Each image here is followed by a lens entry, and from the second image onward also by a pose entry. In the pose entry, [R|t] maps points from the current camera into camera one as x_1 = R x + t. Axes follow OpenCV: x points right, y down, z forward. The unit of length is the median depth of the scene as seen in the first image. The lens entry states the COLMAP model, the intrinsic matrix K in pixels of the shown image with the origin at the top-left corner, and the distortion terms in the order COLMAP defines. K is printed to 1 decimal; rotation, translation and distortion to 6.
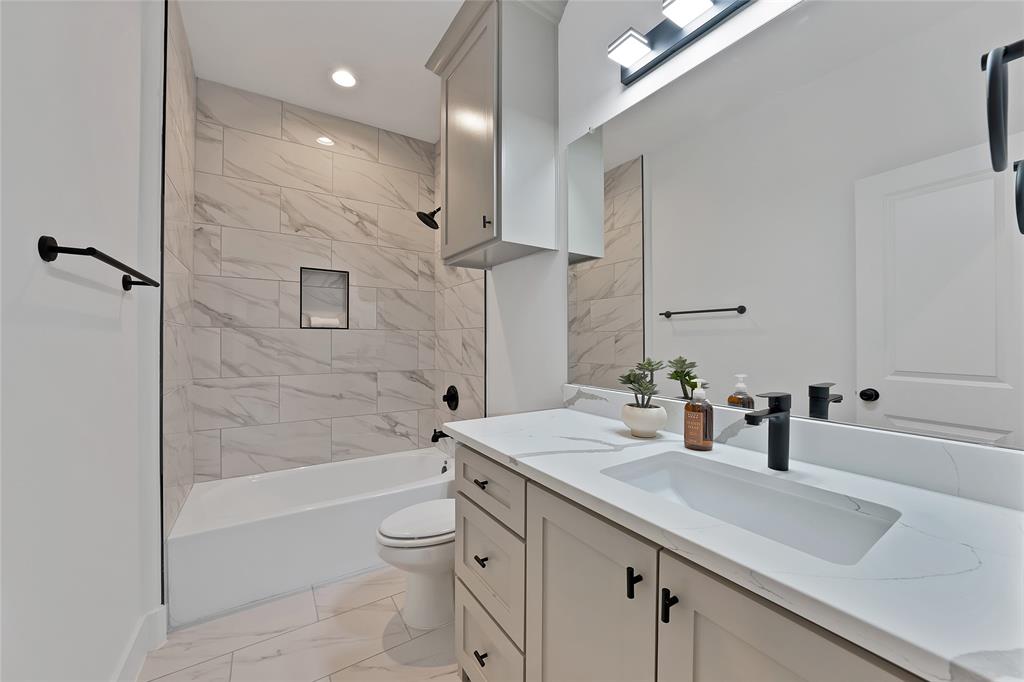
lens RADIAL K [[367.3, 0, 513.6], [0, 367.3, 339.0], [0, 0, 1]] dist [-0.020868, 0.002471]
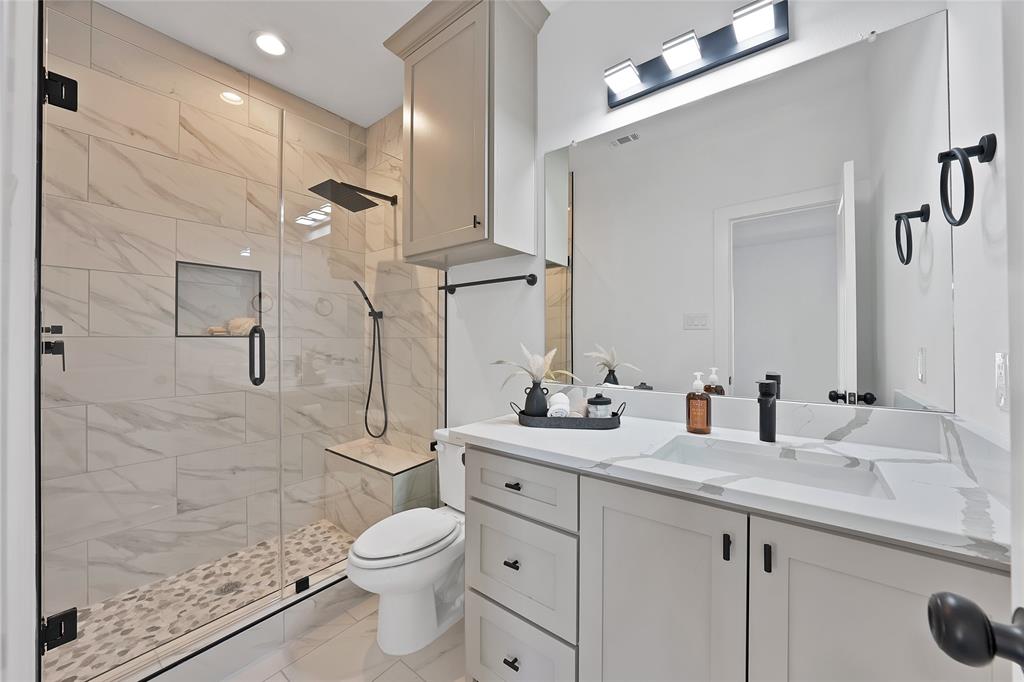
lens RADIAL K [[367.3, 0, 513.2], [0, 367.3, 339.2], [0, 0, 1]] dist [-0.020868, 0.002471]
pose [[0.961940, -0.011773, 0.273007, -0.276428], [0.012077, 0.999927, 0.000566, -0.004157], [-0.272993, 0.002752, 0.962012, 0.024526]]
